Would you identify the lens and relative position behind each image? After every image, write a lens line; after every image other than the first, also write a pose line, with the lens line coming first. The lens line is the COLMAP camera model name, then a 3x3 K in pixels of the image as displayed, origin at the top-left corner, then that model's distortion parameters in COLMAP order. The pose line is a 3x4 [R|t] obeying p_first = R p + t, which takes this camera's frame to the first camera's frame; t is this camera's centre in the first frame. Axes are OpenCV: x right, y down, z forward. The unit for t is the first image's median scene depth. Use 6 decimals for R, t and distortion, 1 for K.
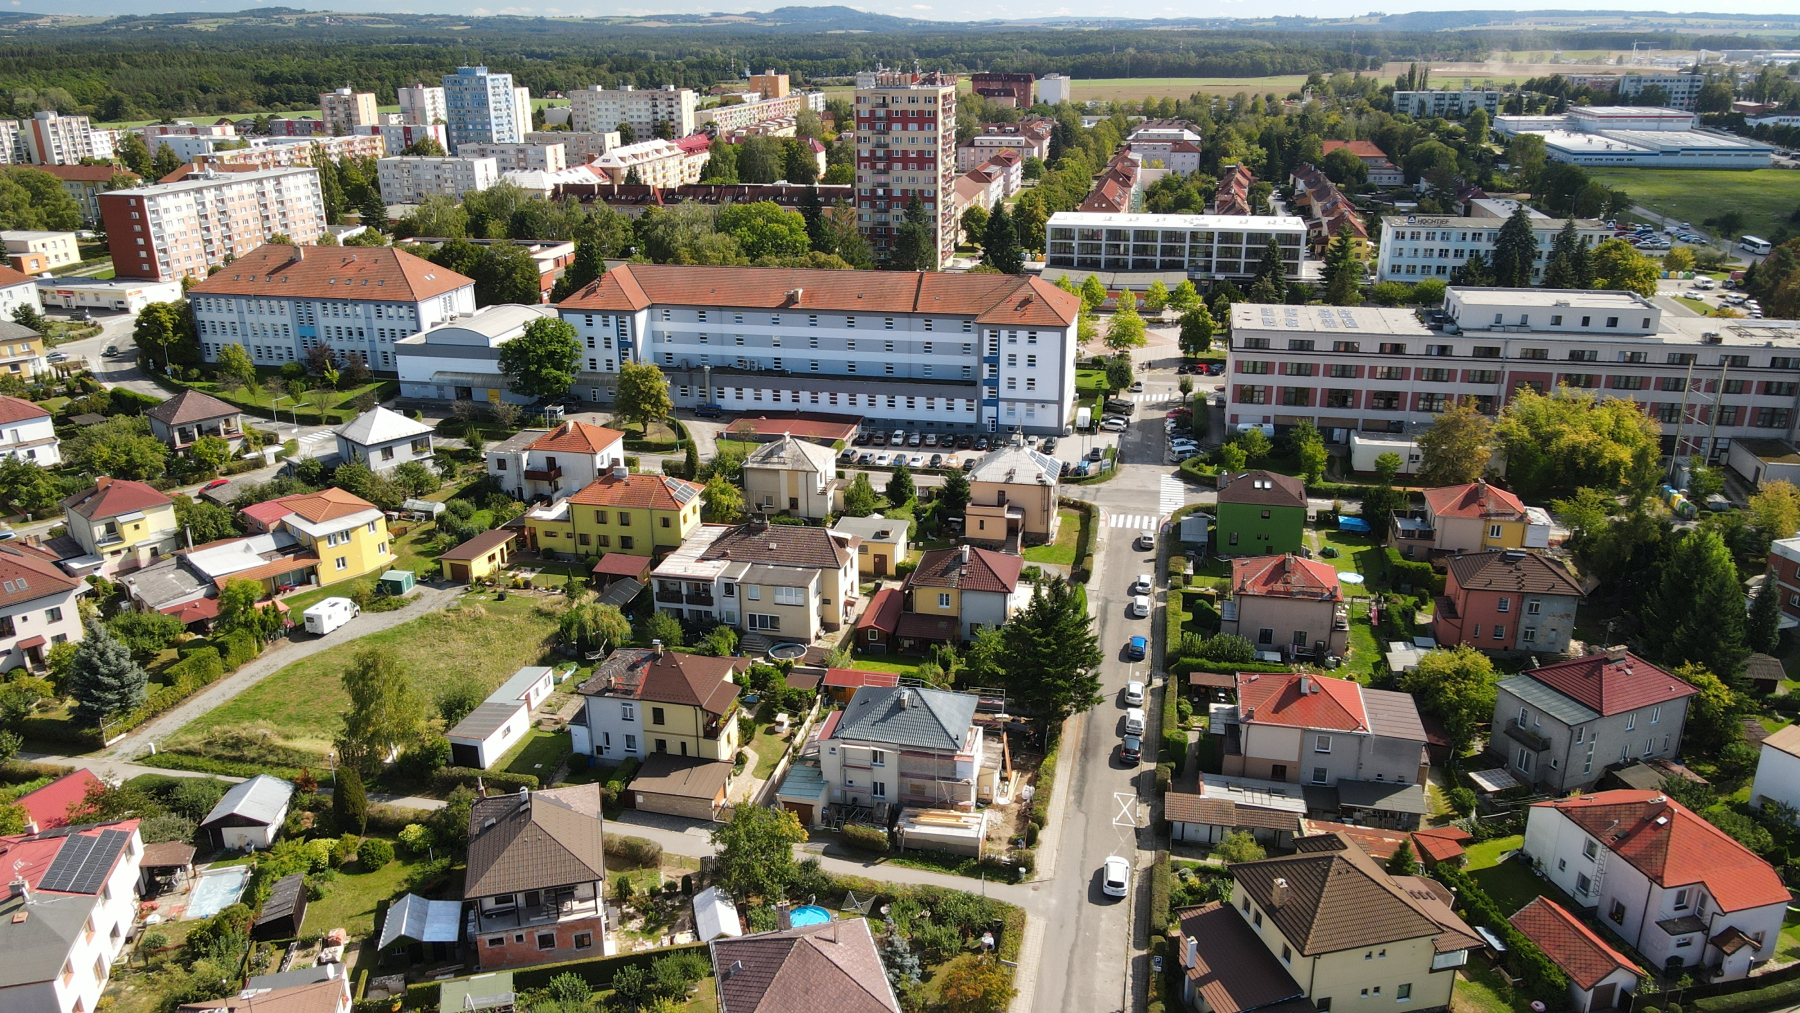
lens RADIAL K [[1310.4, 0, 900.0], [0, 1310.4, 506.5], [0, 0, 1]] dist [-0.014526, 0.053809]
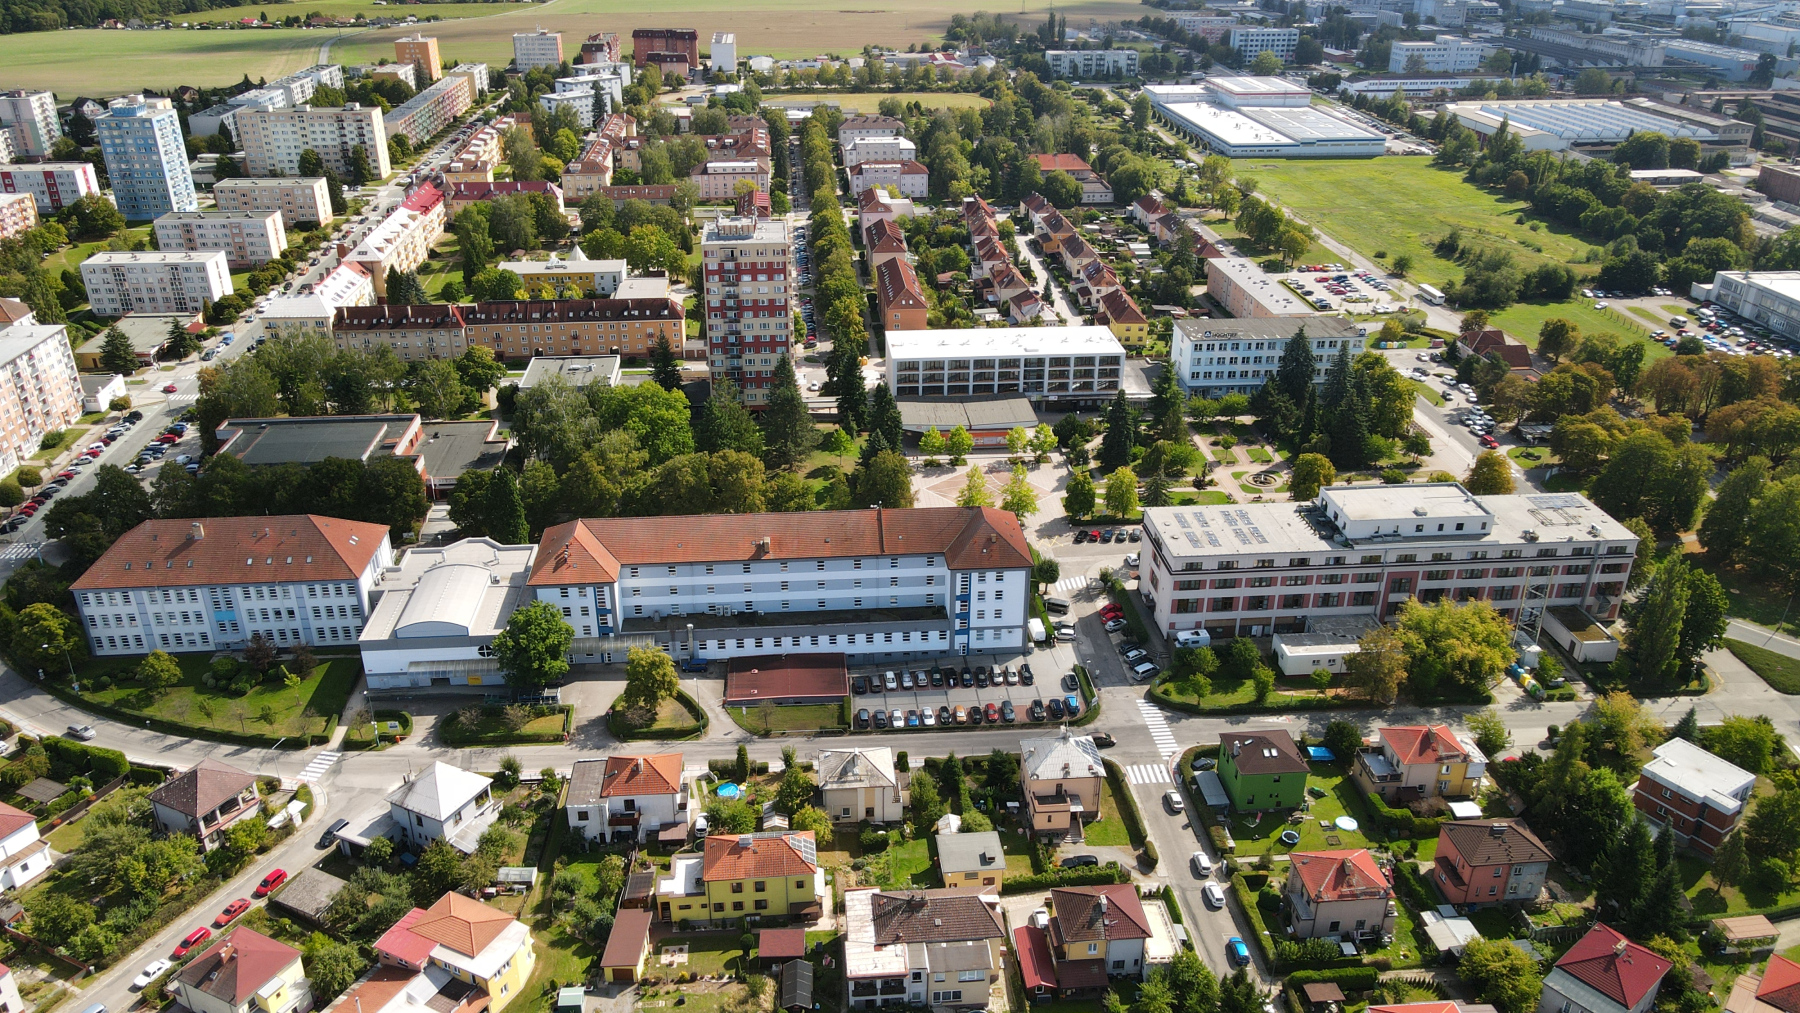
lens RADIAL K [[1310.4, 0, 900.0], [0, 1310.4, 506.5], [0, 0, 1]] dist [-0.014526, 0.053809]
pose [[0.957046, -0.115157, 0.266086, -0.264006], [0.091176, 0.990717, 0.100826, -0.301526], [-0.275227, -0.072234, 0.958662, -0.037389]]
